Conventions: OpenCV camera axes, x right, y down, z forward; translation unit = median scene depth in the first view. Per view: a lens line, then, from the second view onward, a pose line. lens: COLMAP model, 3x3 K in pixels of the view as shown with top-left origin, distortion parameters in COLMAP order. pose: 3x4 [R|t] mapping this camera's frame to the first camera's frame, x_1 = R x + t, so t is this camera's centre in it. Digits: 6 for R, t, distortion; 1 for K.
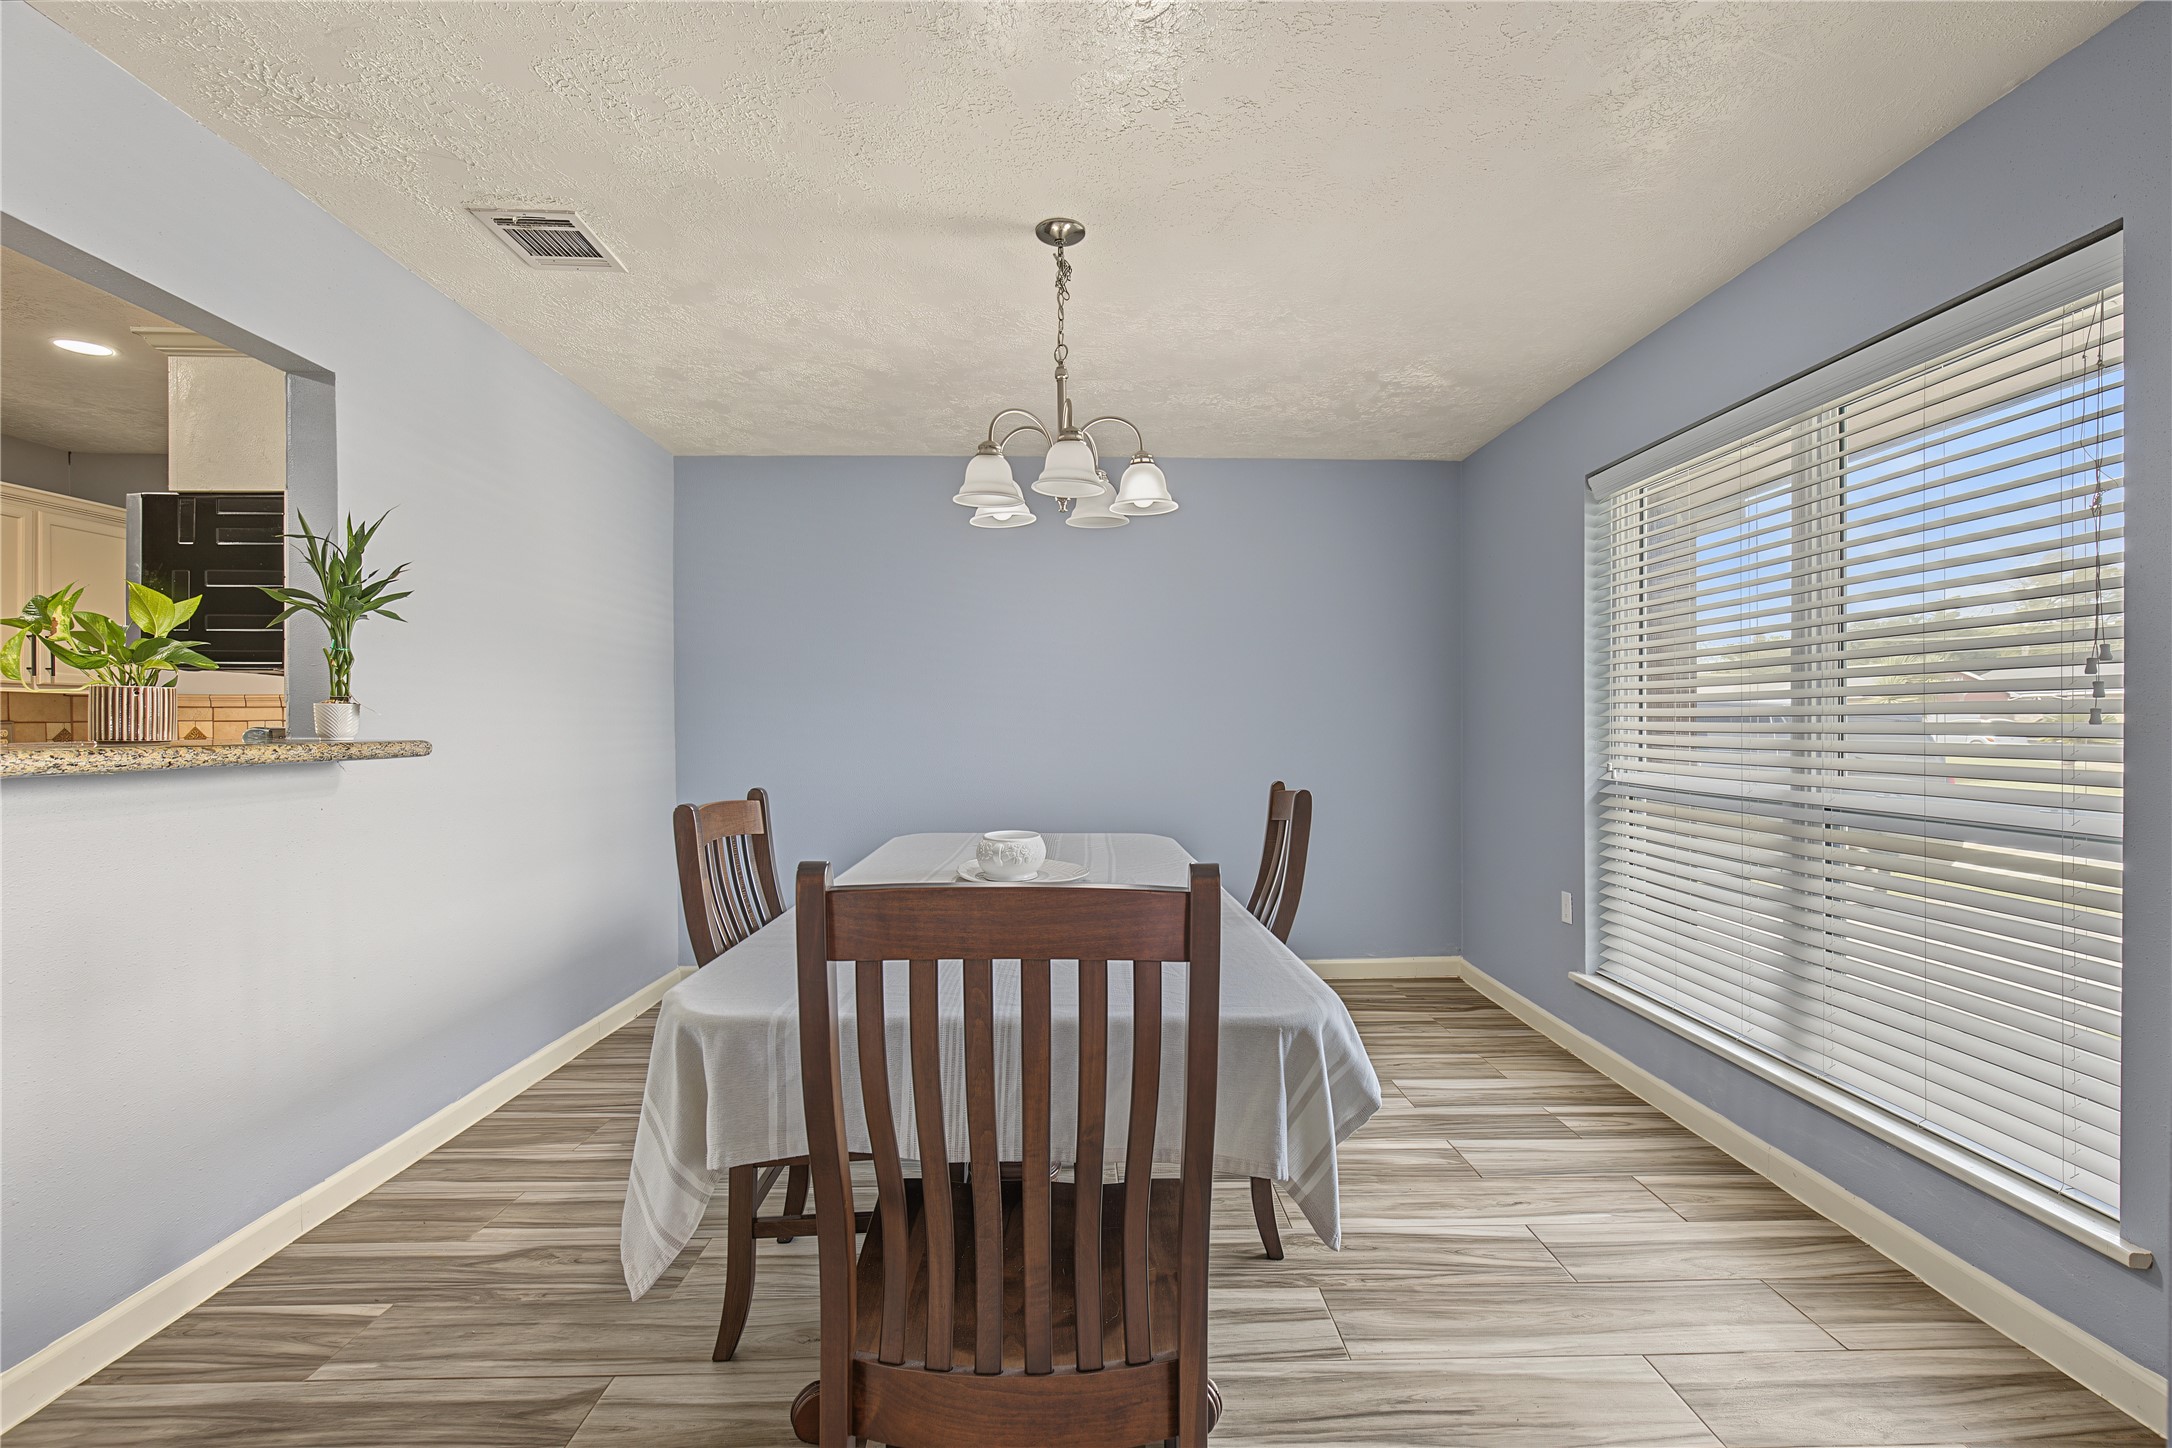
lens RADIAL K [[985.1, 0, 1102.1], [0, 985.1, 723.2], [0, 0, 1]] dist [-0.000286, 0.000323]
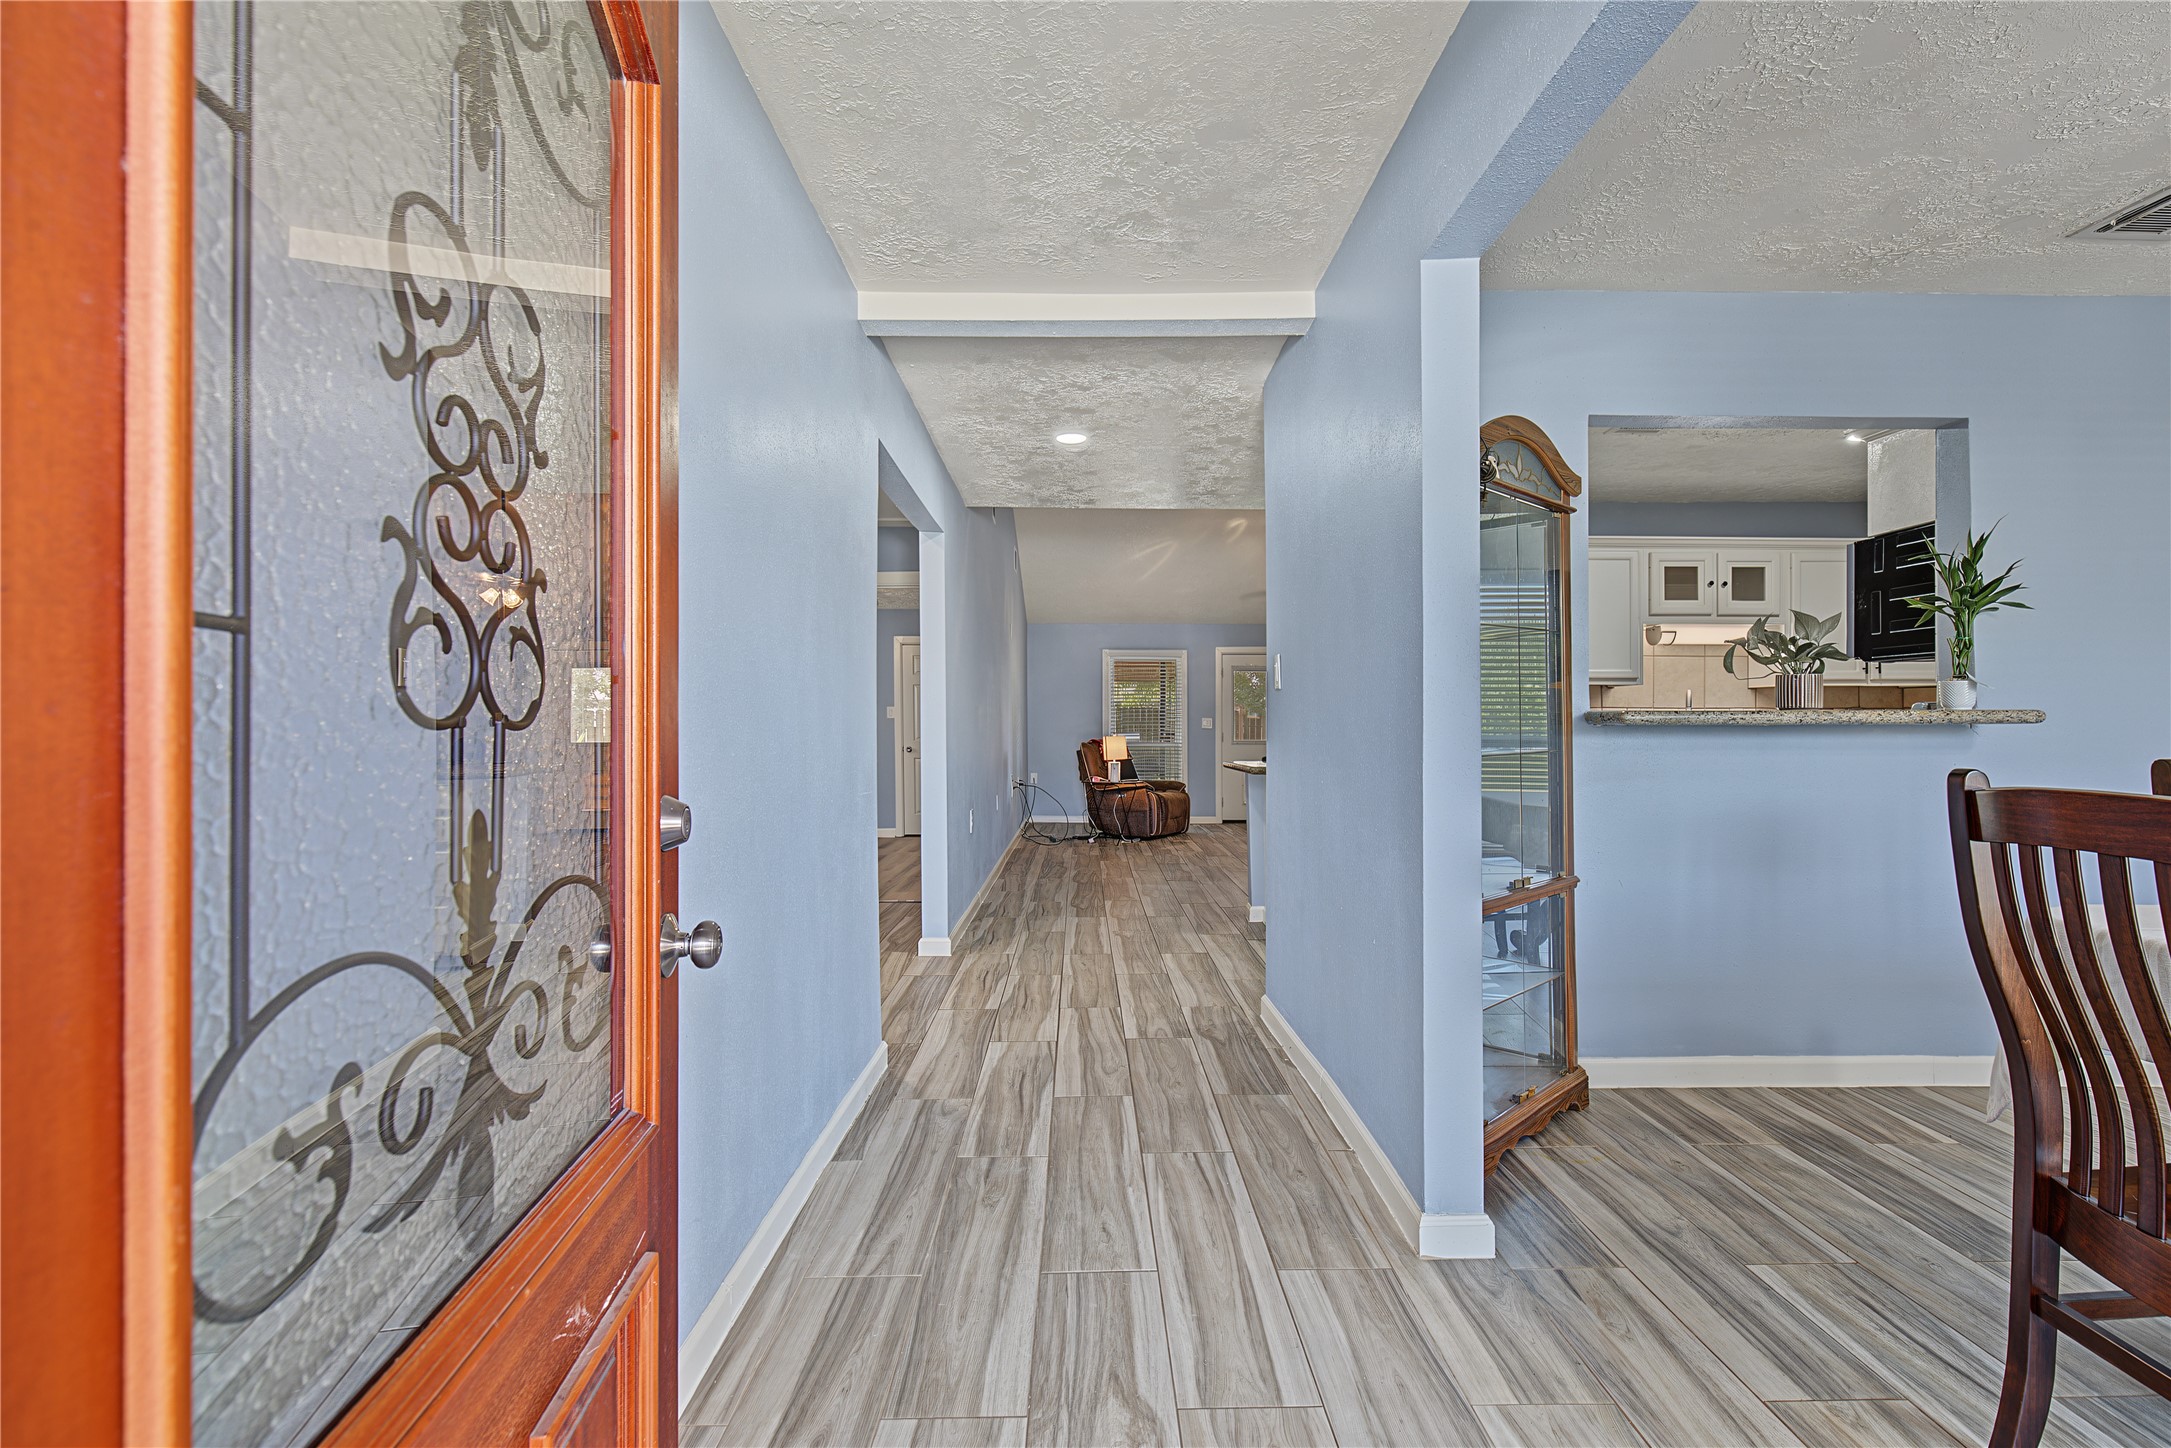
lens RADIAL K [[984.6, 0, 1101.6], [0, 984.6, 723.2], [0, 0, 1]] dist [-0.000286, 0.000323]
pose [[-0.008565, -0.001426, -0.999962, 0.494770], [0.002160, 0.999997, -0.001445, 0.033262], [0.999961, -0.002172, -0.008561, -0.095650]]
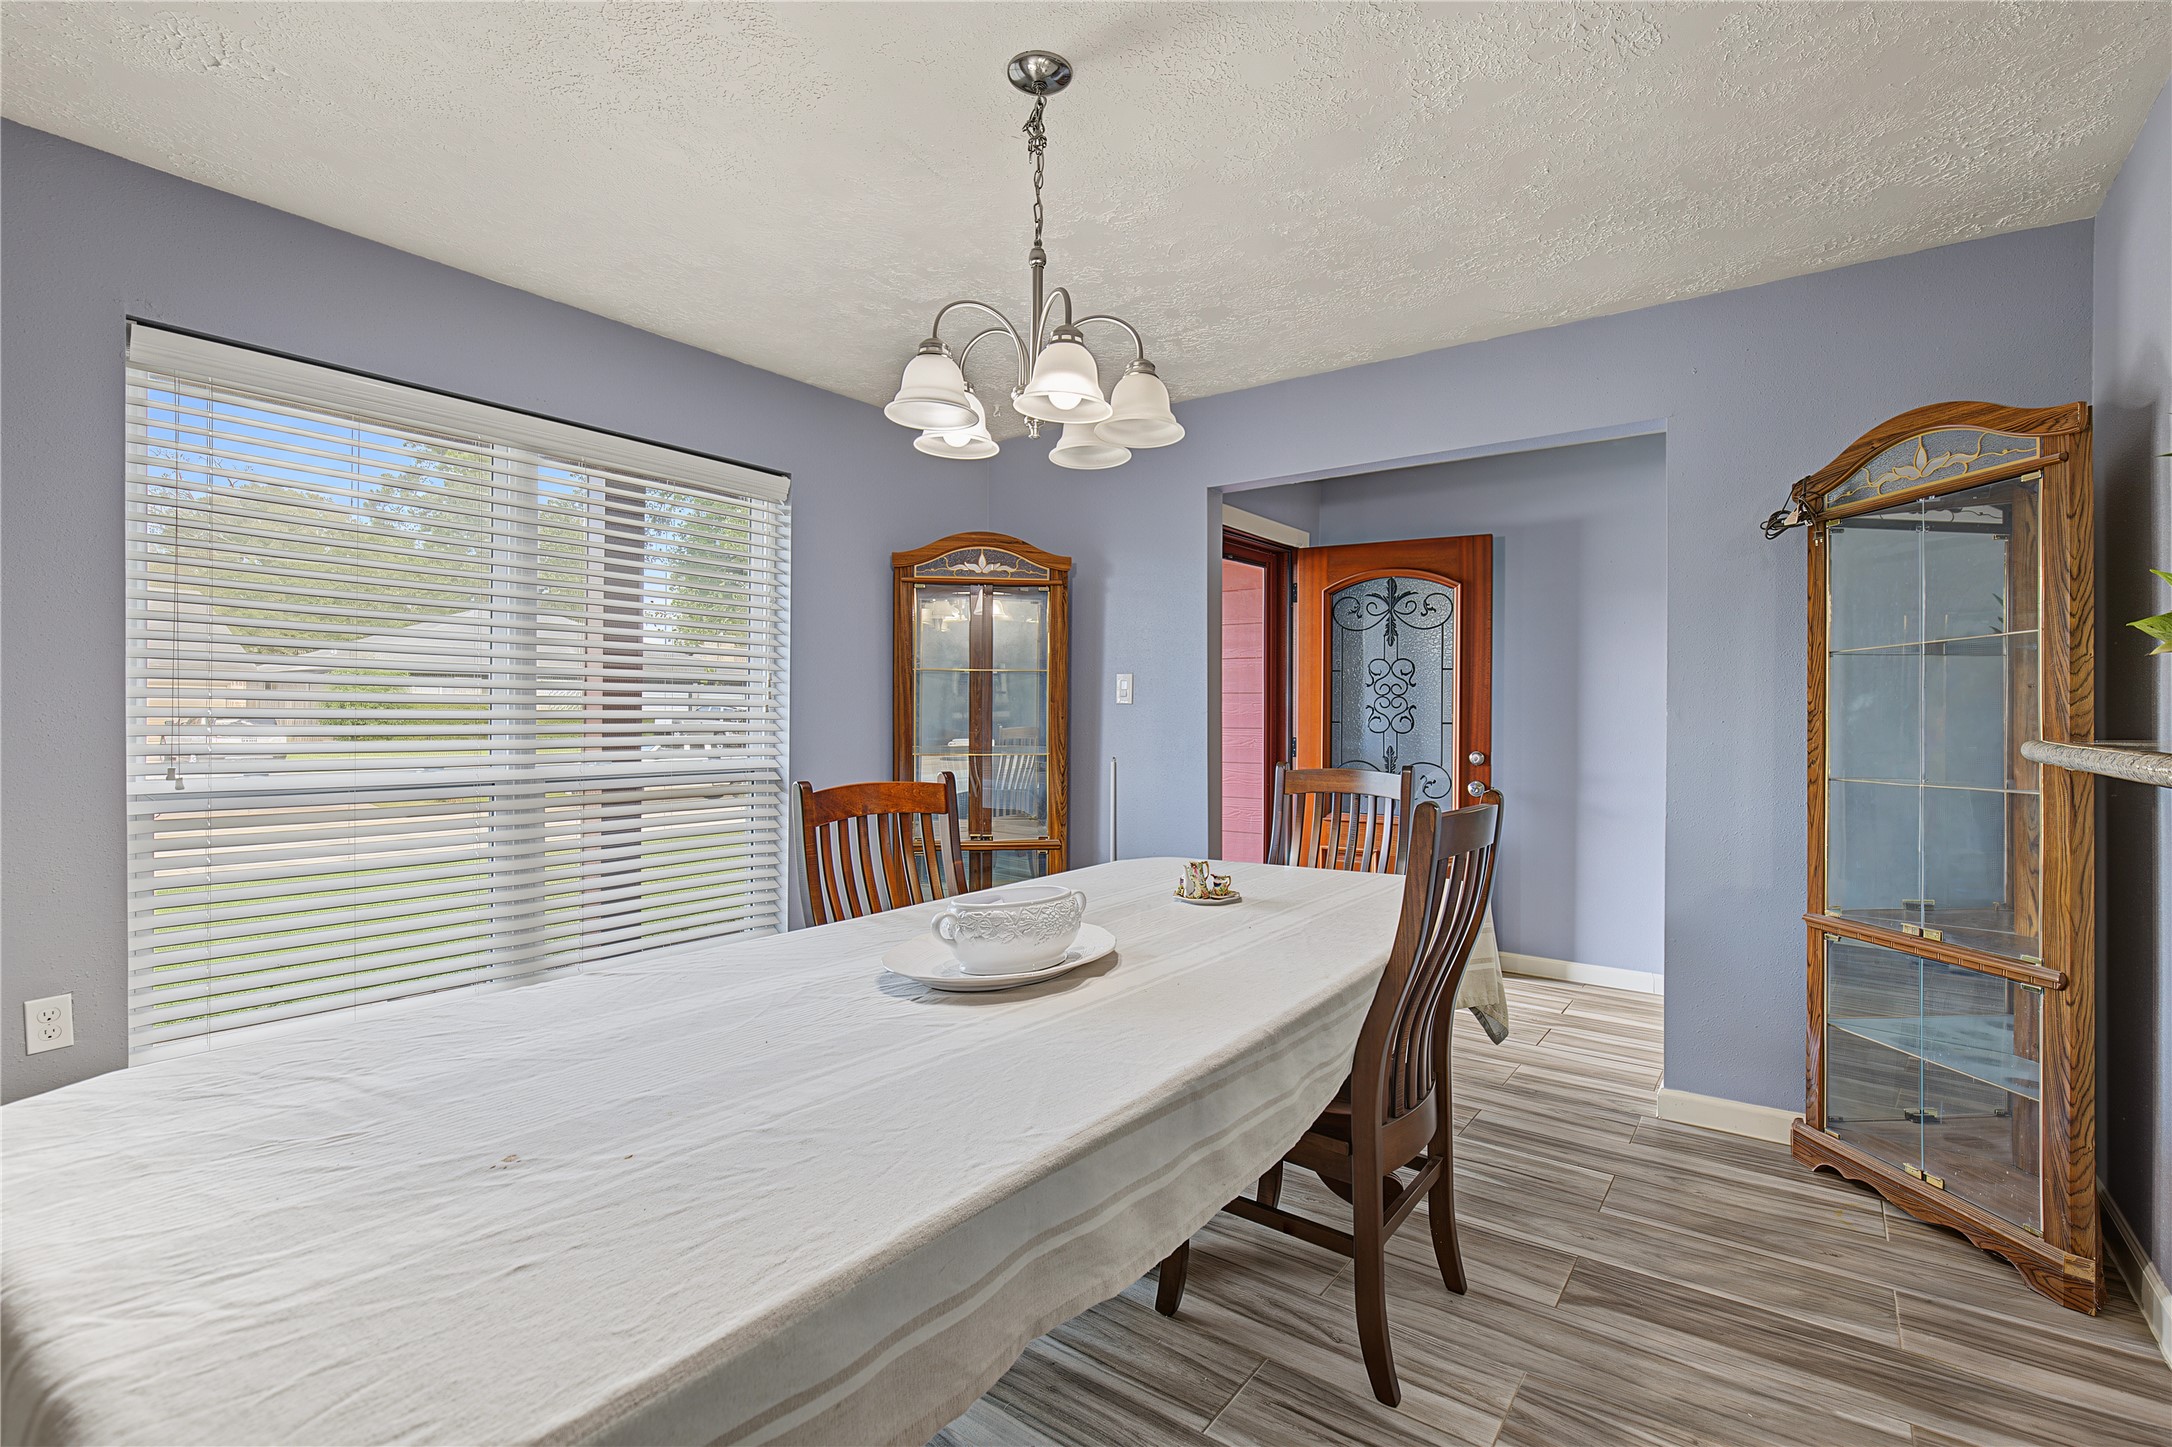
lens RADIAL K [[980.7, 0, 1100.7], [0, 980.7, 730.4], [0, 0, 1]] dist [-0.002440, -0.000396]
pose [[-0.790302, -0.018928, 0.612425, -0.569621], [-0.011944, 0.999809, 0.015487, 0.005055], [-0.612601, 0.004924, -0.790377, 1.648193]]
